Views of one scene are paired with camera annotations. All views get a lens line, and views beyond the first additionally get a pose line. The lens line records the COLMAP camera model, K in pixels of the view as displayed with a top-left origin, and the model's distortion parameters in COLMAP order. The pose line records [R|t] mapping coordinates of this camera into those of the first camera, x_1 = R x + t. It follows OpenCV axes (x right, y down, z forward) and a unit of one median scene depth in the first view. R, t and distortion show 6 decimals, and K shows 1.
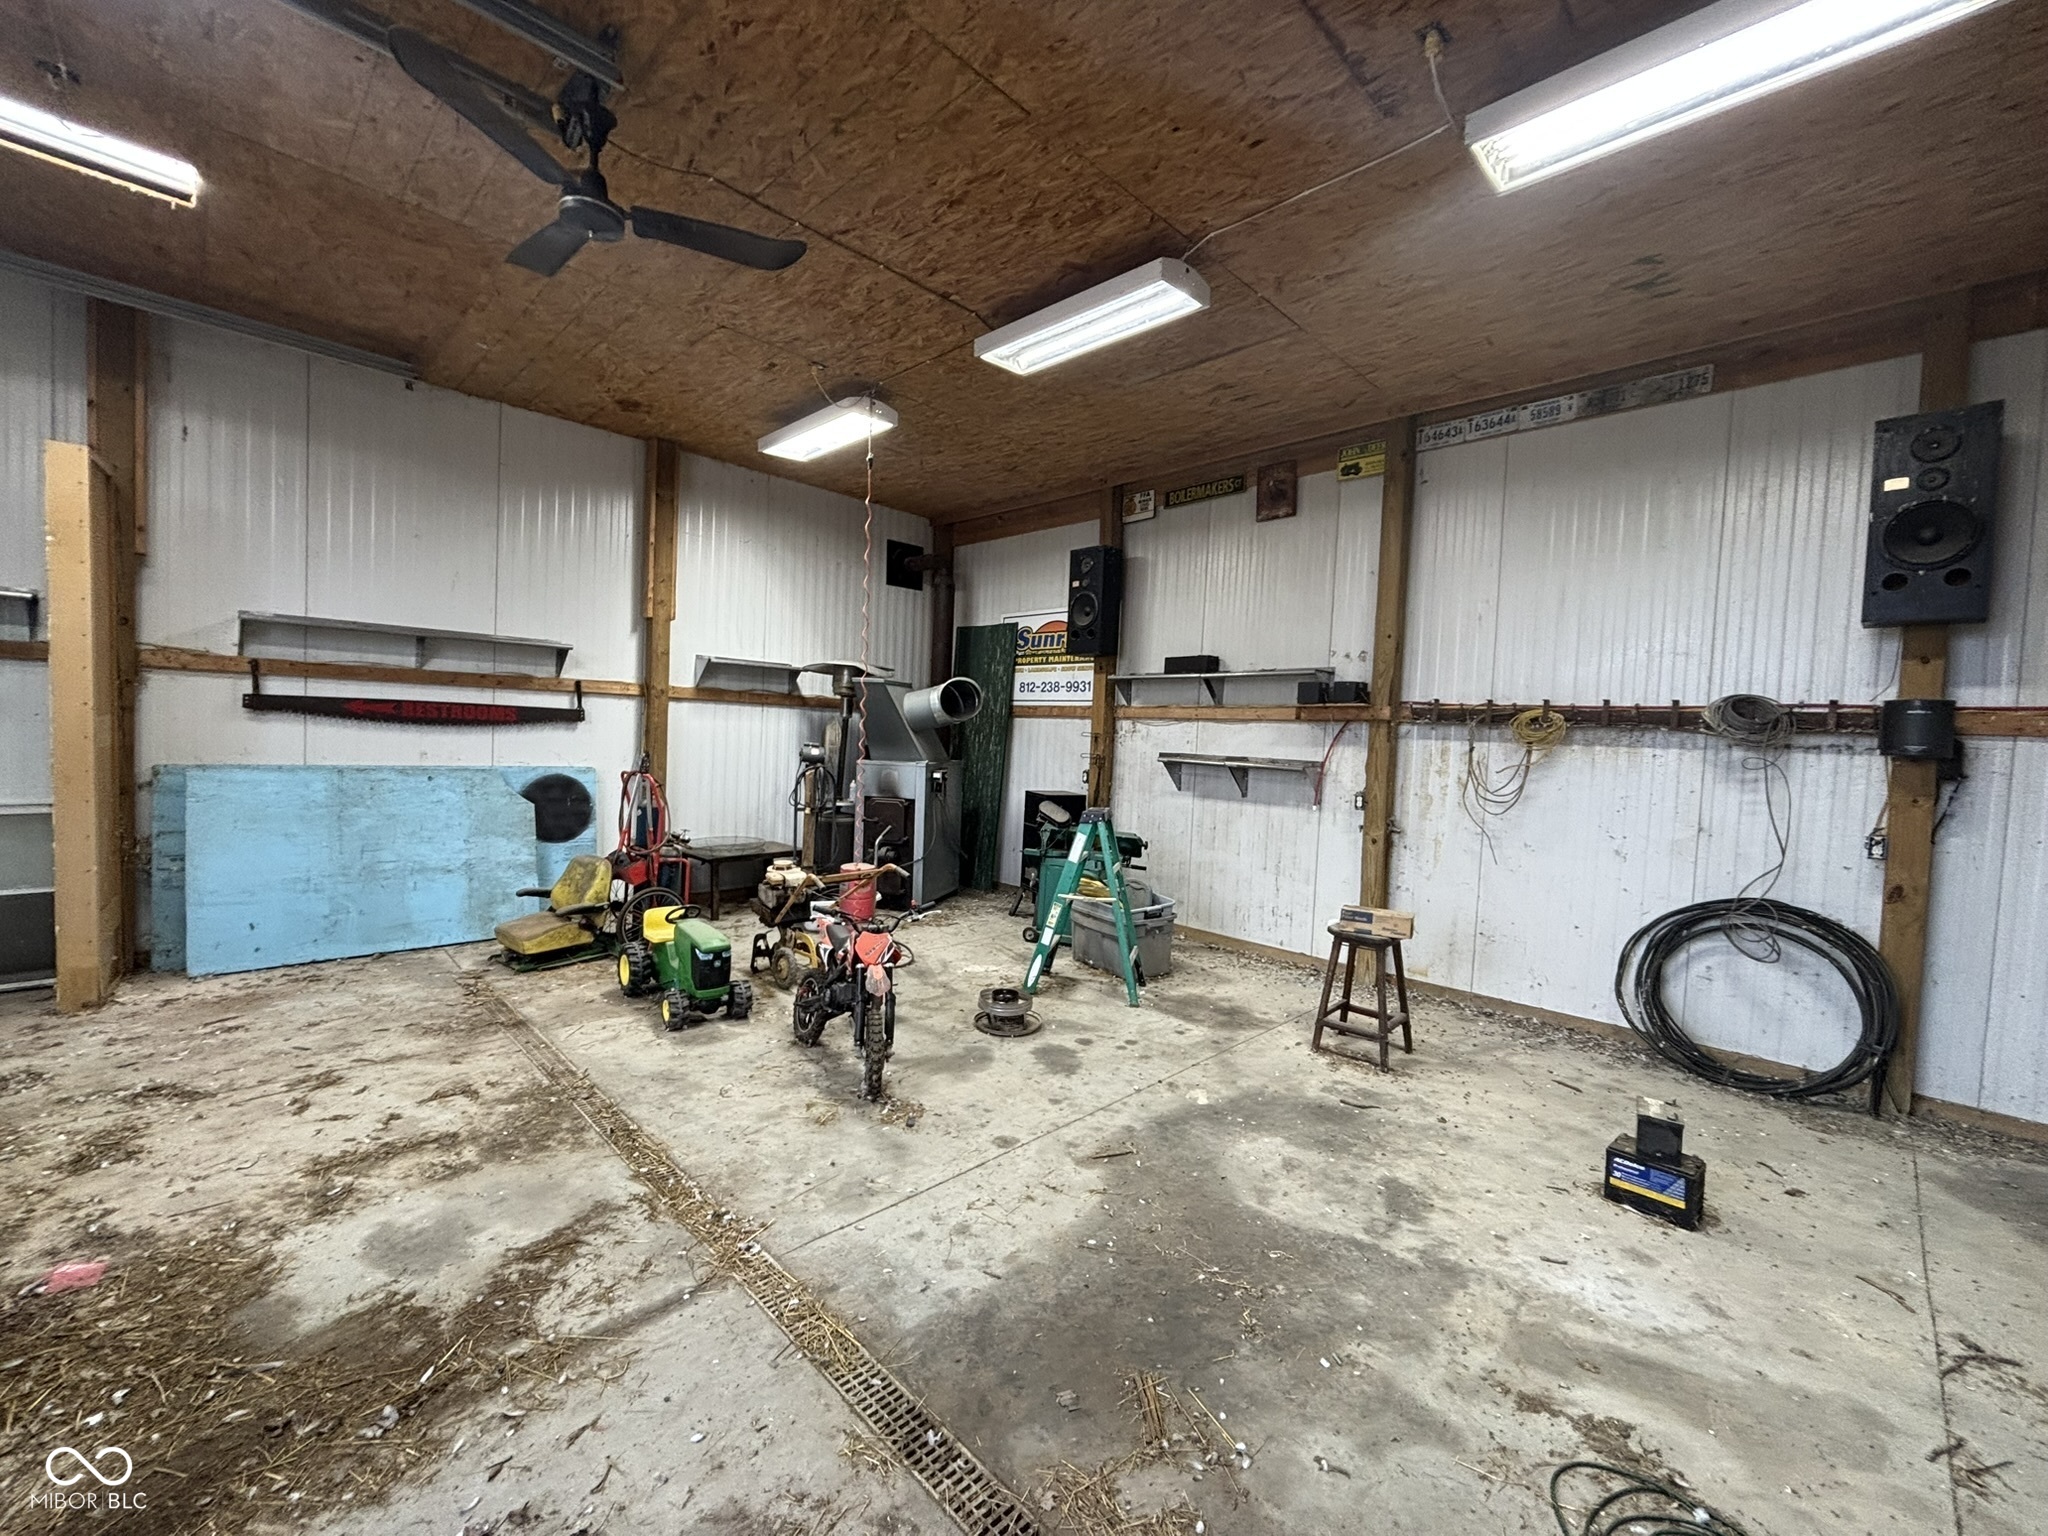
lens RADIAL K [[842.7, 0, 1019.6], [0, 842.7, 764.6], [0, 0, 1]] dist [0.008803, 0.000089]
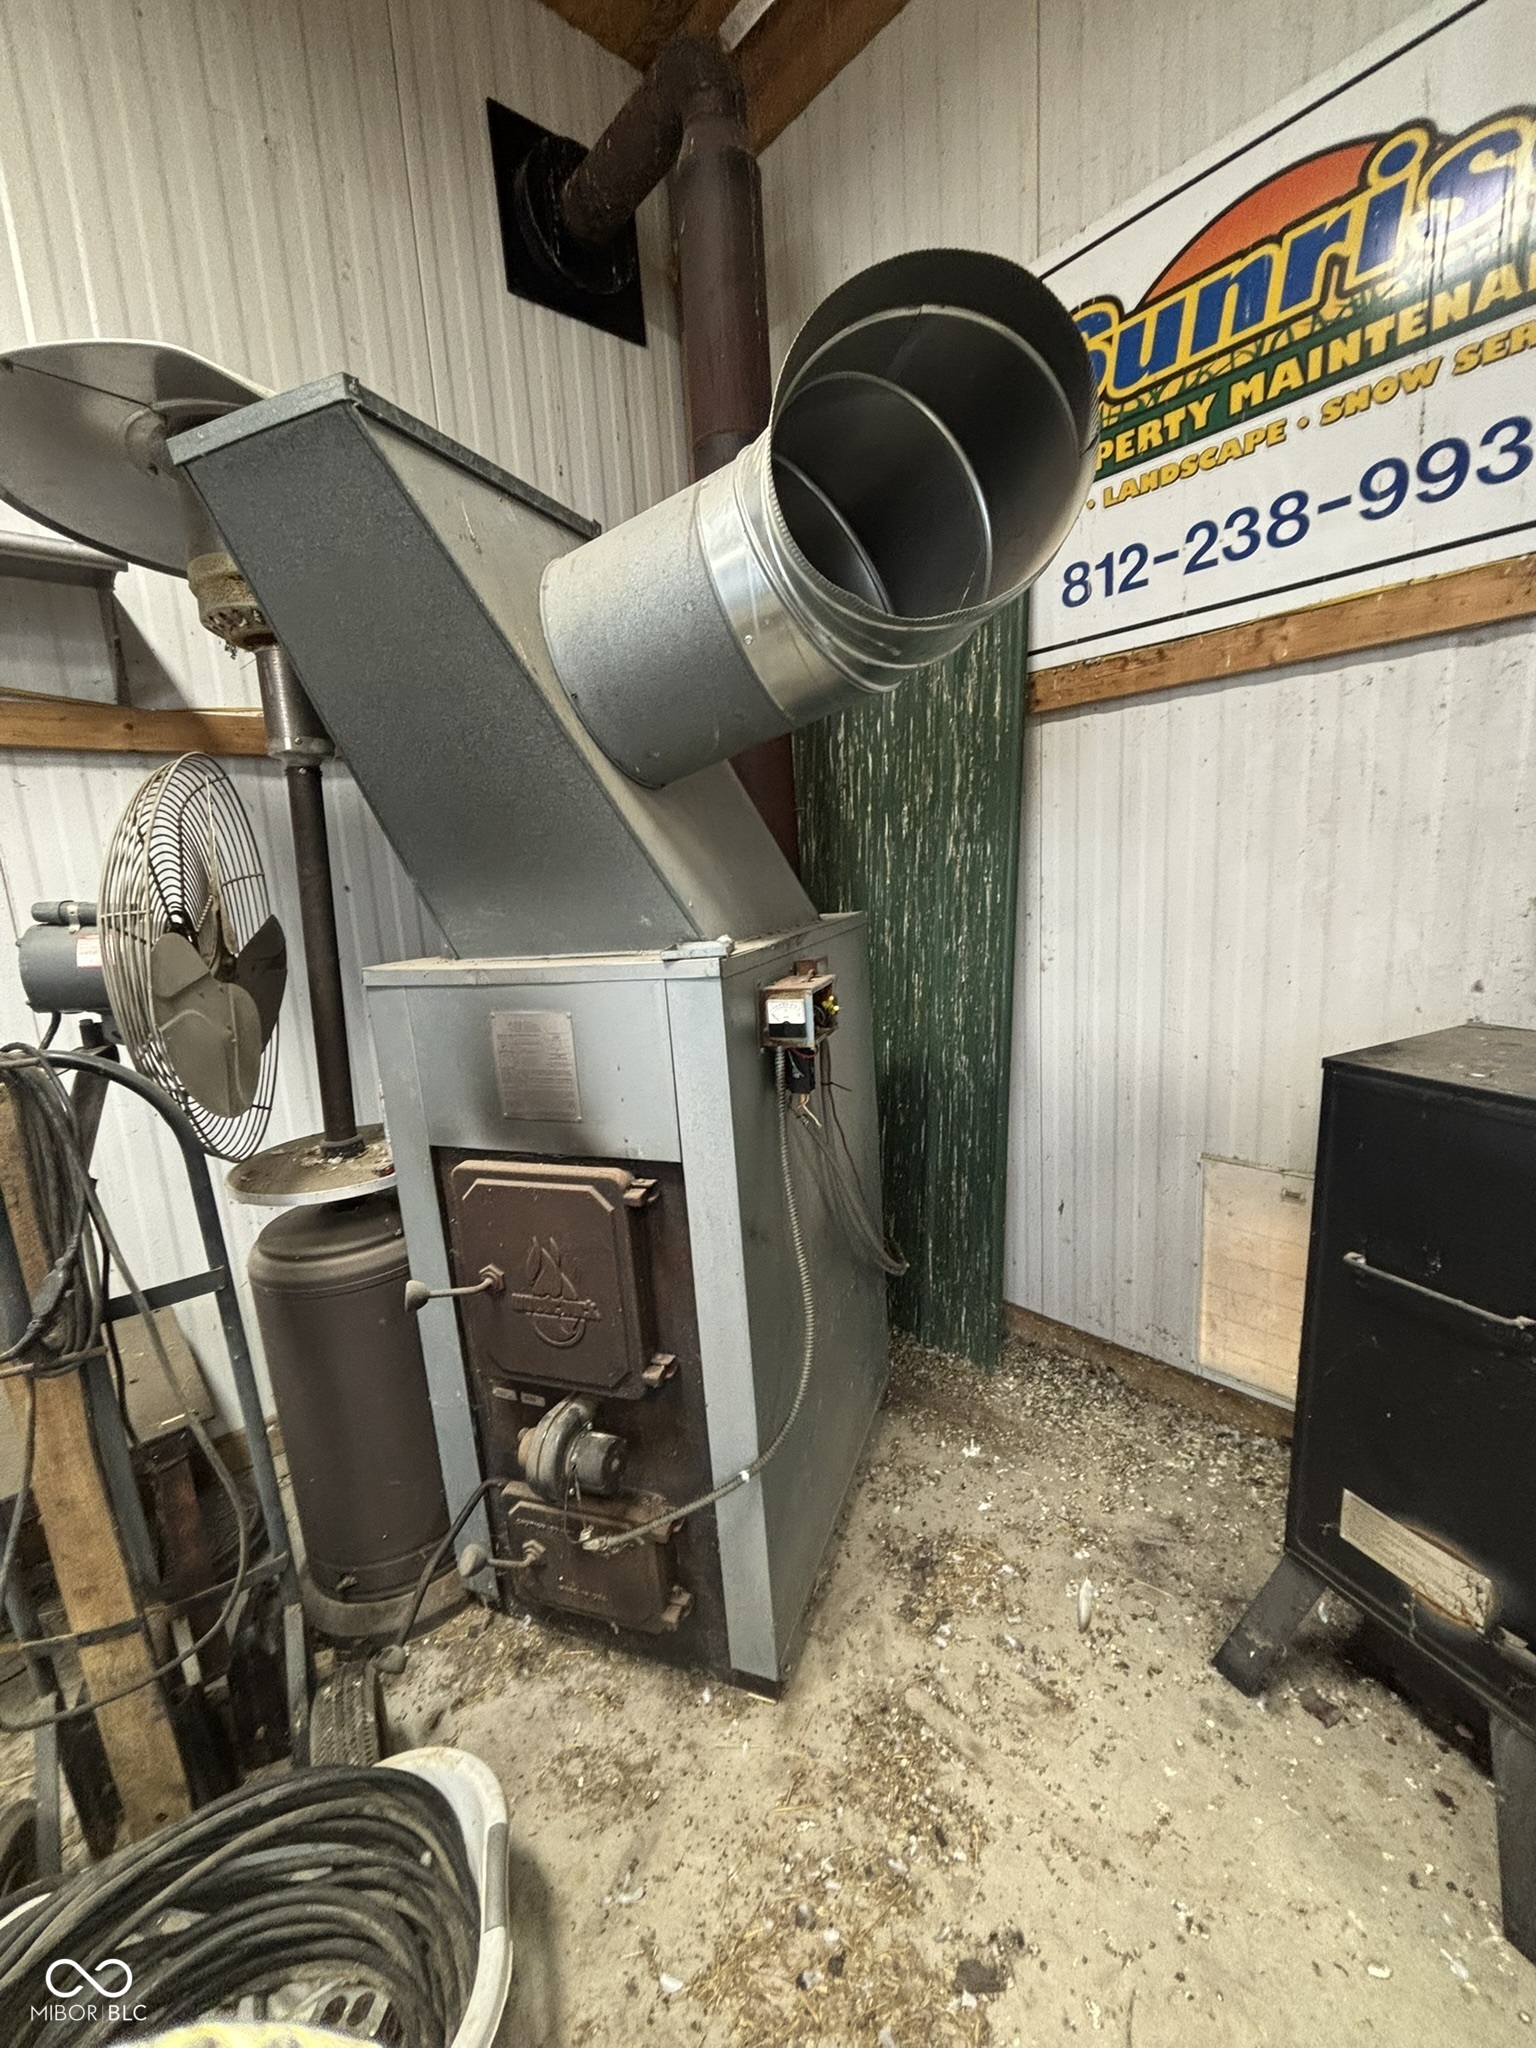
lens RADIAL K [[842.7, 0, 774.3], [0, 842.7, 1020.4], [0, 0, 1]] dist [0.008803, 0.000089]
pose [[0.993040, -0.094567, -0.070197, -0.128645], [0.103806, 0.984352, 0.142391, -0.017700], [0.055633, -0.148686, 0.987318, 1.192754]]
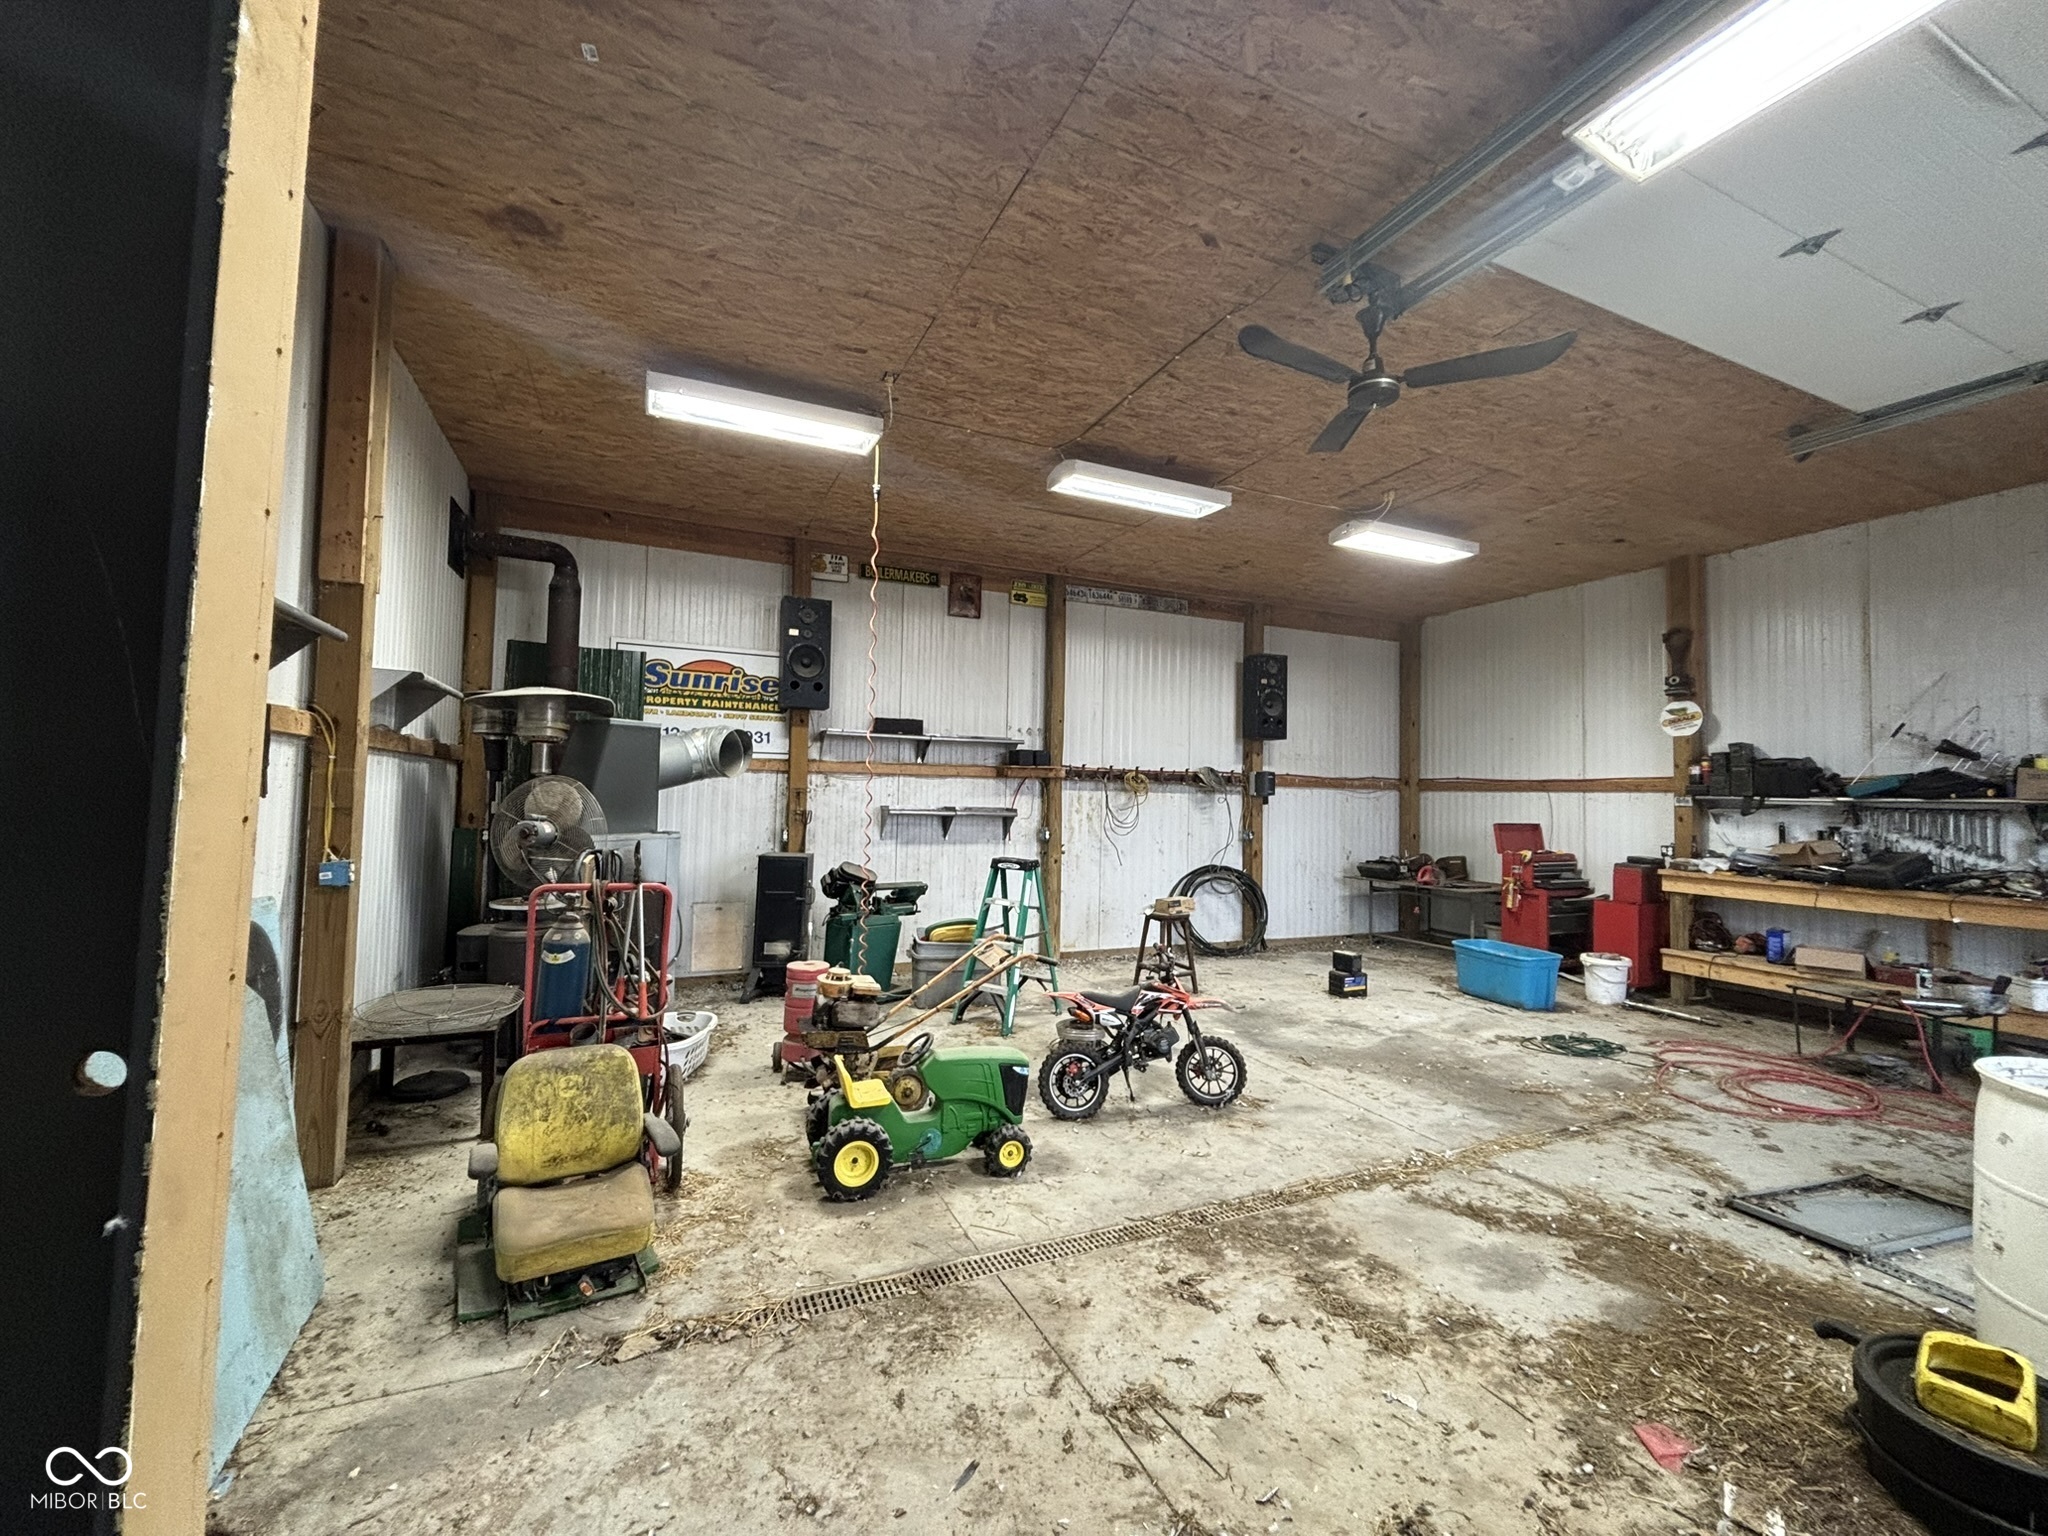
lens RADIAL K [[829.5, 0, 1024.0], [0, 829.5, 768.0], [0, 0, 1]] dist [-0.012381, 0.012972]
pose [[0.340448, -0.003336, 0.940257, -1.040446], [0.024759, 0.999679, -0.005418, -0.070955], [-0.939937, 0.025124, 0.340422, 0.628798]]
